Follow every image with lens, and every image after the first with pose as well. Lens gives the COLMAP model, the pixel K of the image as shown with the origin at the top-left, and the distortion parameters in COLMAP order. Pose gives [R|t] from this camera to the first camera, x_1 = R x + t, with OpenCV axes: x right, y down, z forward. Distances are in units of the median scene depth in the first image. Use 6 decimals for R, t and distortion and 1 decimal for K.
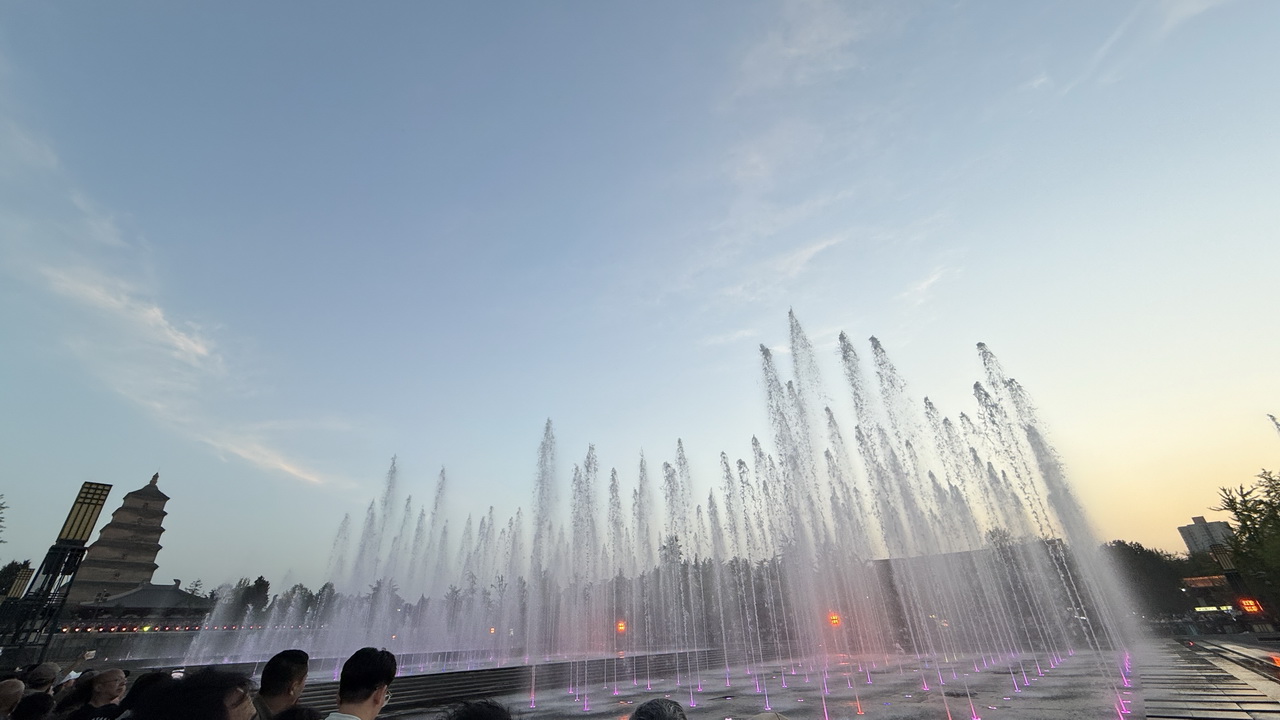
lens RADIAL K [[520.3, 0, 640.0], [0, 520.3, 360.0], [0, 0, 1]] dist [0.002240, 0.000345]
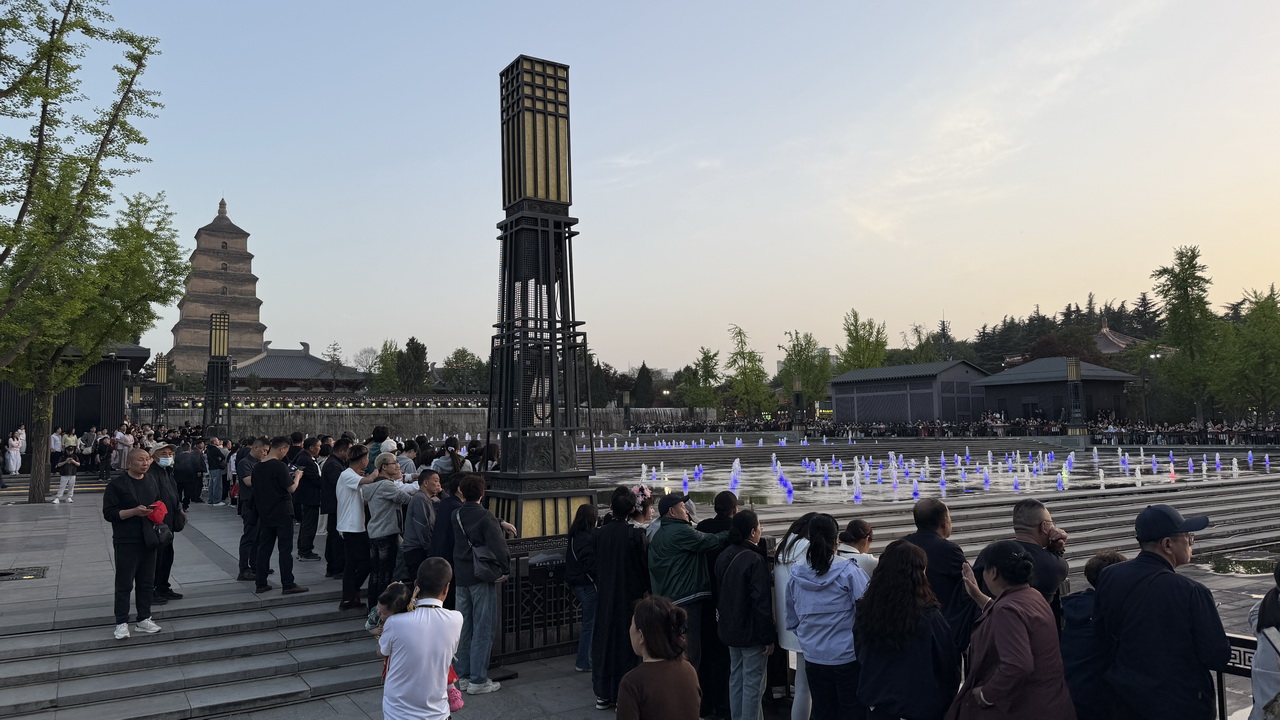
lens RADIAL K [[876.7, 0, 640.0], [0, 876.7, 360.0], [0, 0, 1]] dist [0.001882, -0.002265]
pose [[0.962970, -0.002412, -0.269599, -0.140218], [0.111390, 0.914184, 0.389693, 0.034162], [0.245523, -0.405293, 0.880600, 0.064998]]
